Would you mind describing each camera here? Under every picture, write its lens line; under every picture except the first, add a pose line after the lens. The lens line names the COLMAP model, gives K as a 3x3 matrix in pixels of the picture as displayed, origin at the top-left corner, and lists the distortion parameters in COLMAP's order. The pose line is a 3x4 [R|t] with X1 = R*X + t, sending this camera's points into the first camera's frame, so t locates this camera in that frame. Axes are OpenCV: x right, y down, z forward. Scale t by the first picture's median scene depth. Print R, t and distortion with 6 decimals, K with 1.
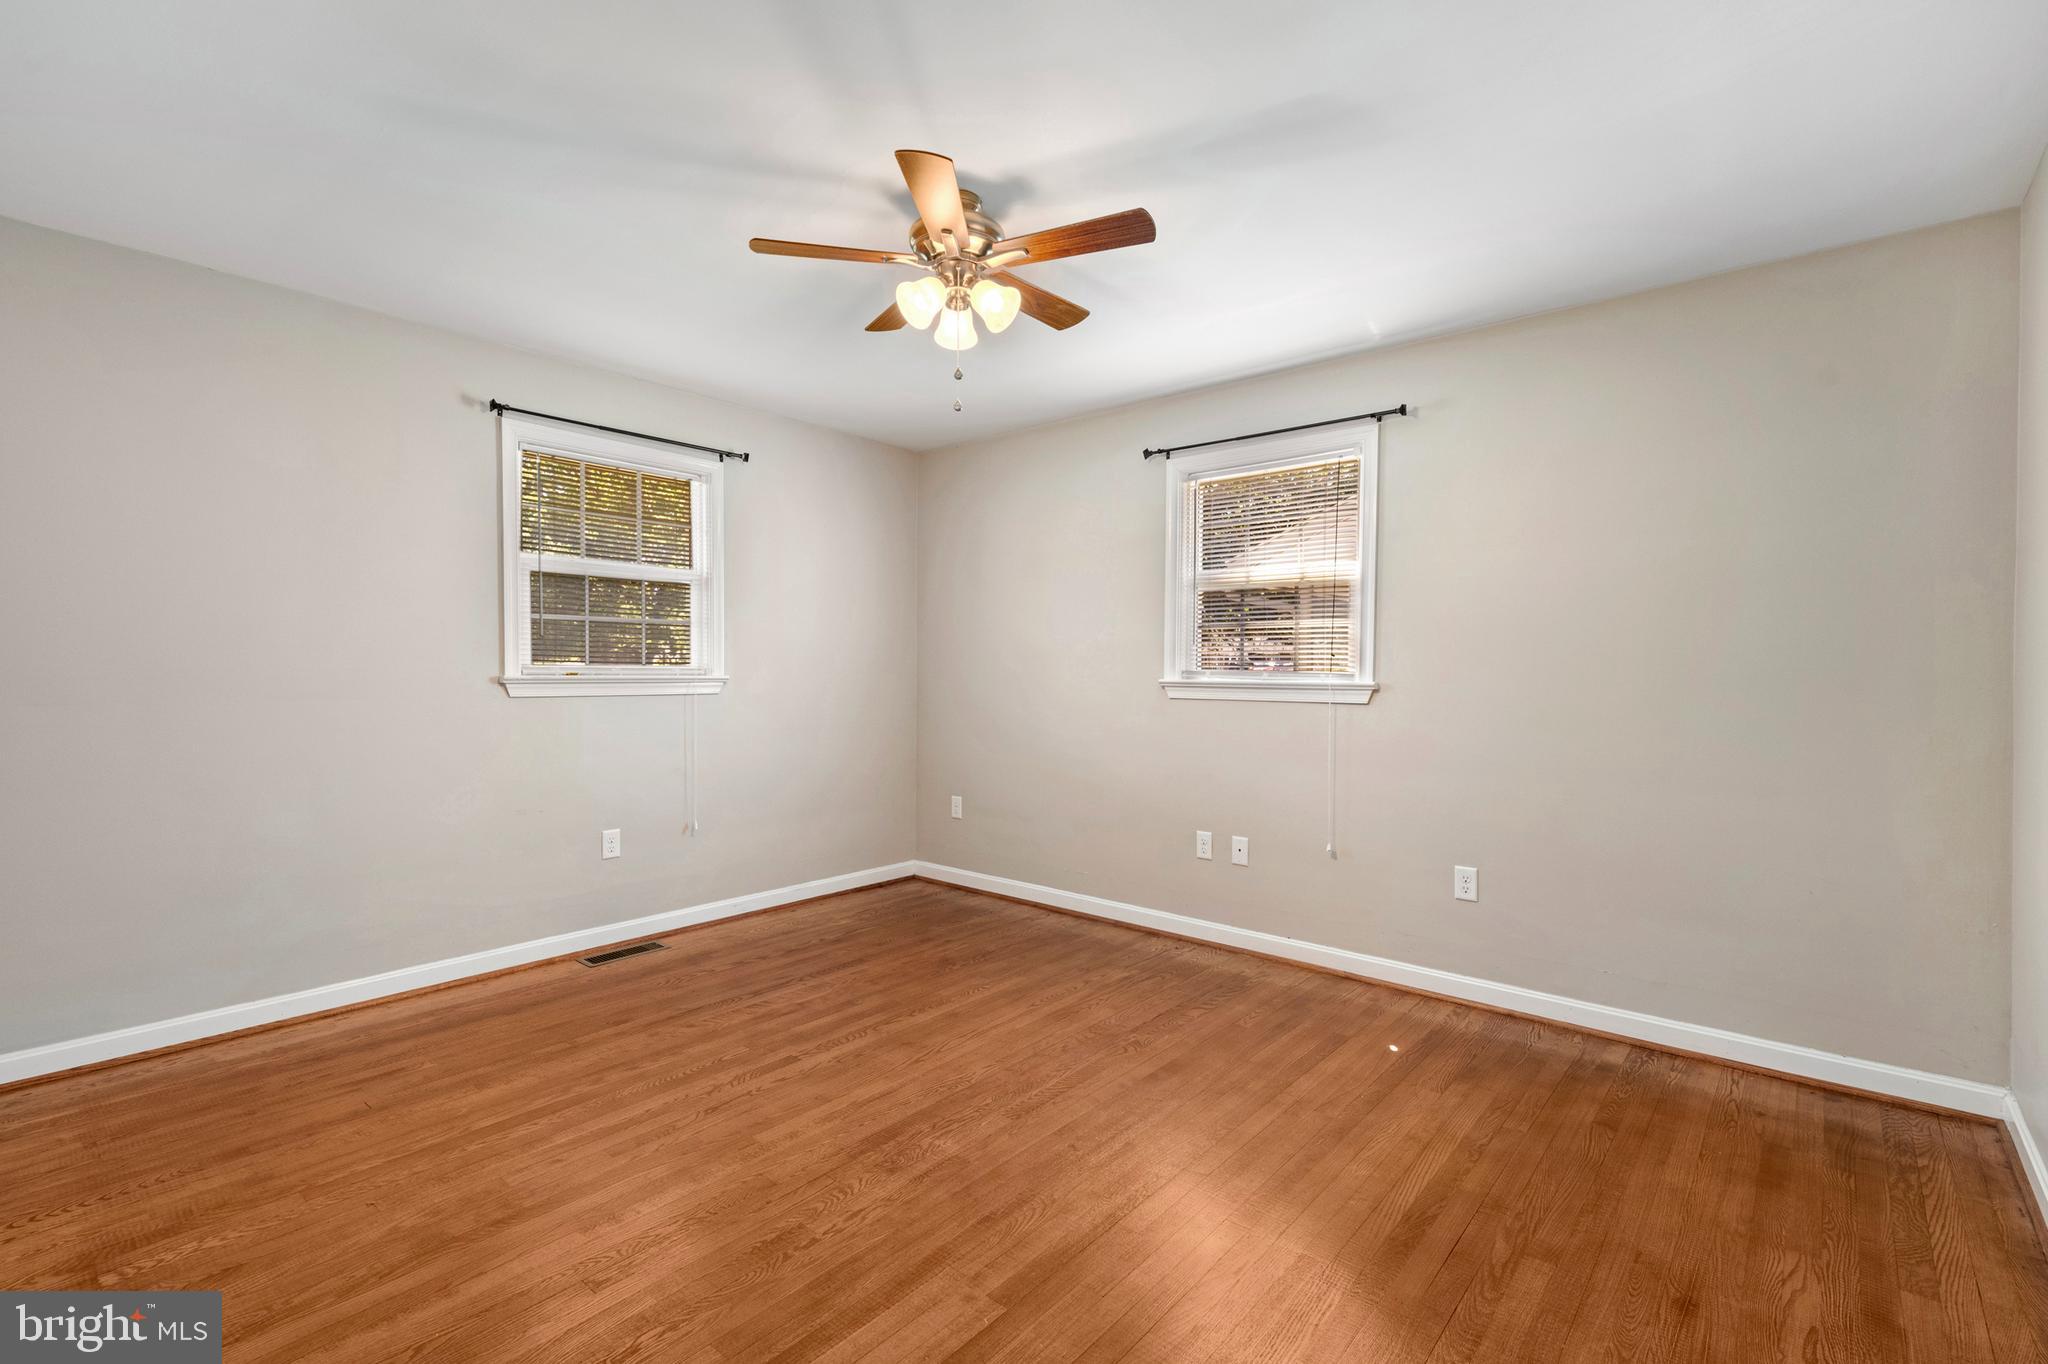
lens RADIAL K [[947.1, 0, 1024.0], [0, 947.1, 682.0], [0, 0, 1]] dist [-0.011841, 0.000062]
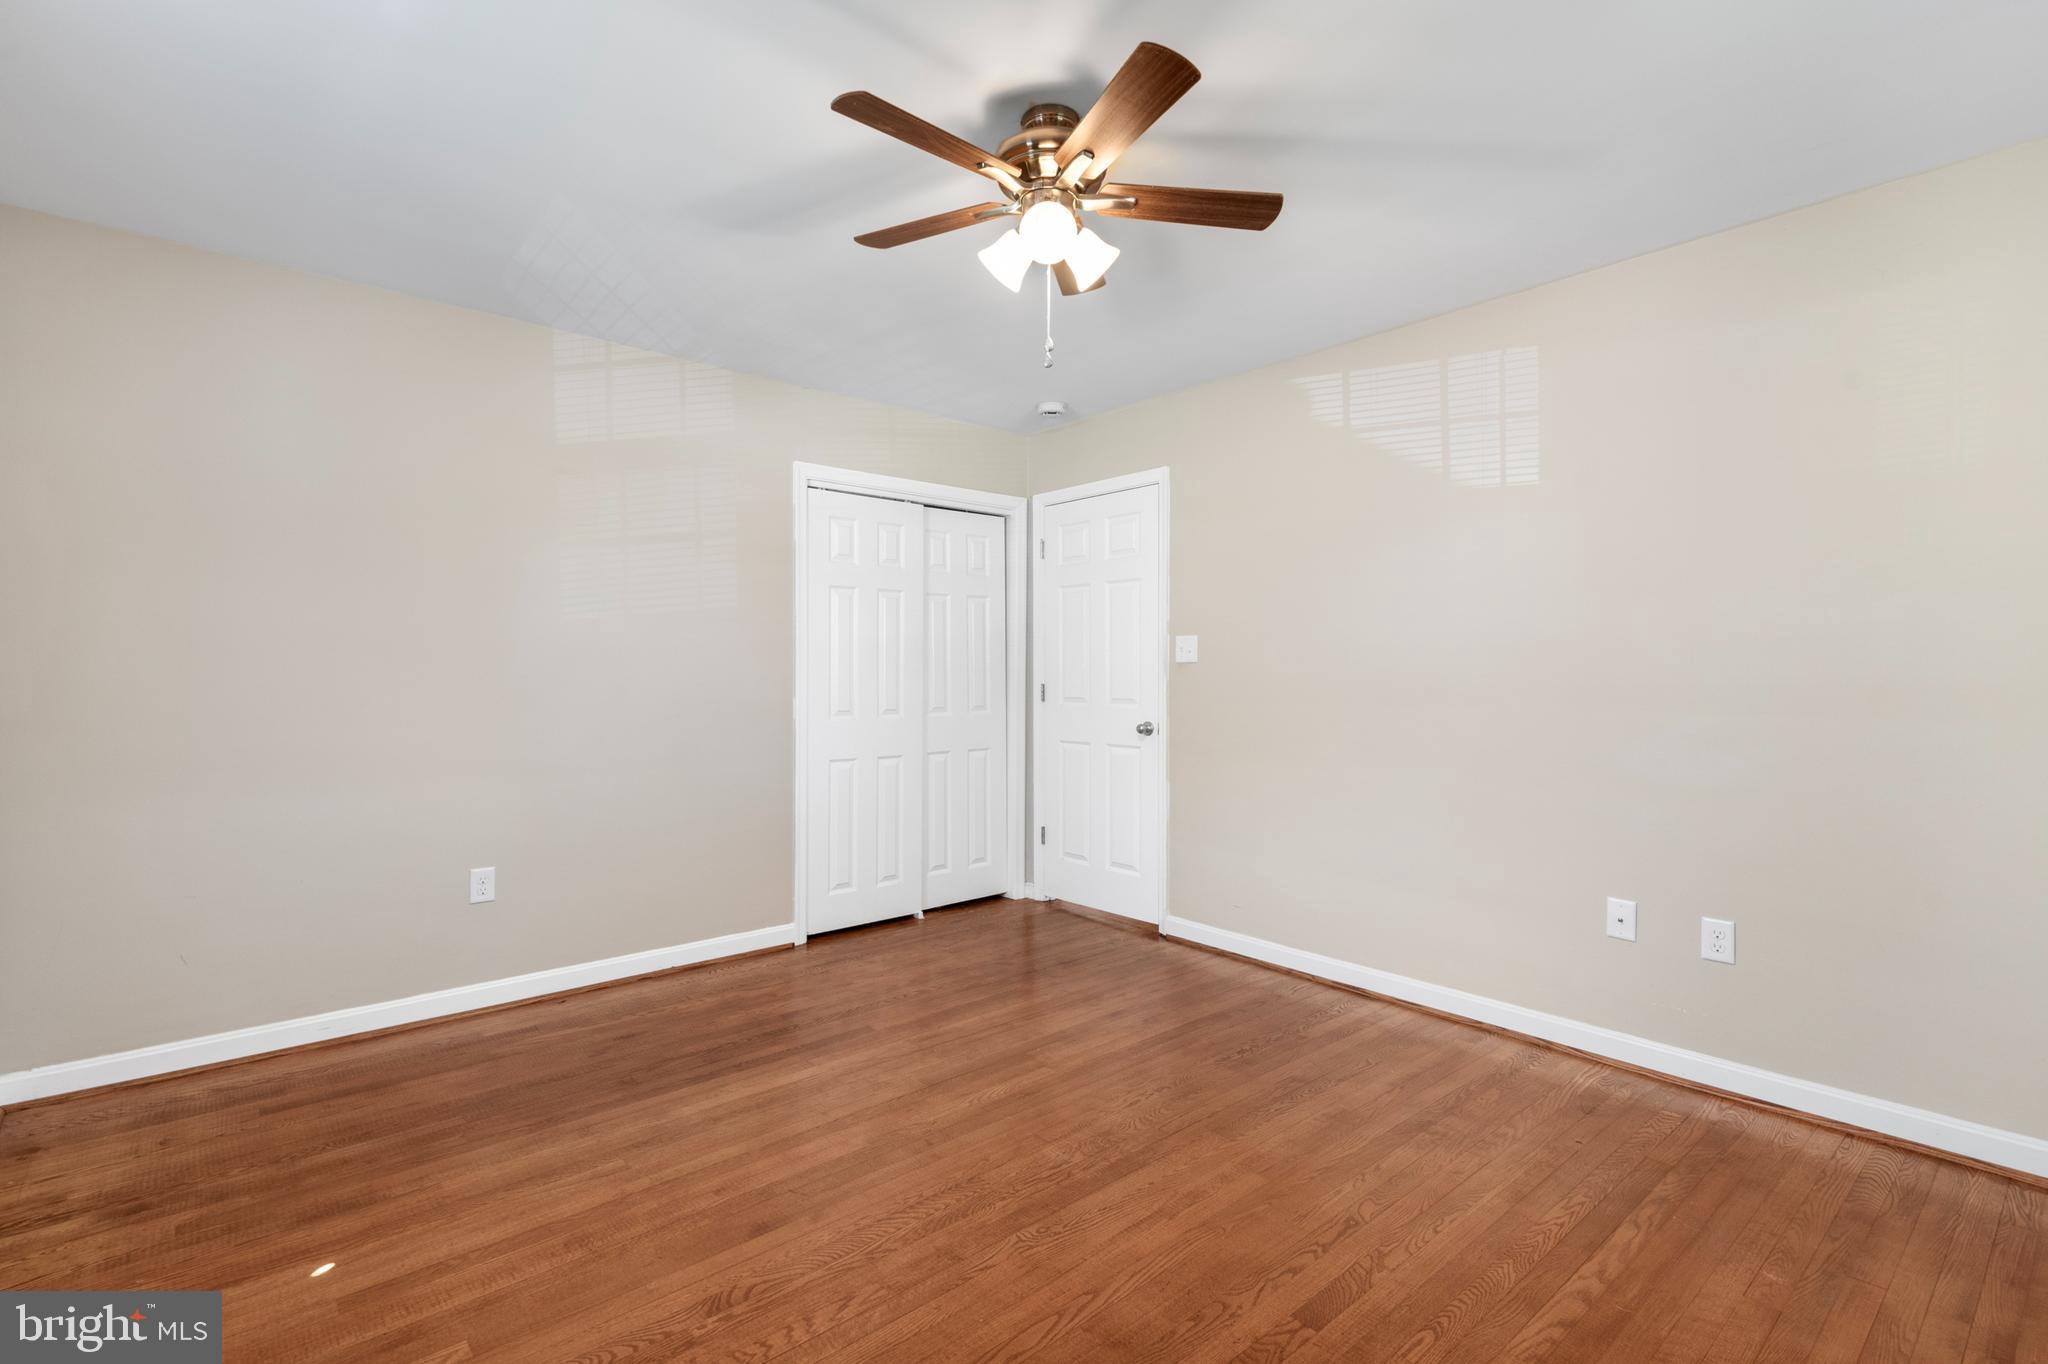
lens RADIAL K [[947.1, 0, 1024.0], [0, 947.1, 682.0], [0, 0, 1]] dist [-0.011841, 0.000062]
pose [[-0.989312, -0.009903, 0.145474, -0.175545], [-0.006010, 0.999612, 0.027181, -0.016137], [-0.145687, 0.026017, -0.988989, 1.847627]]
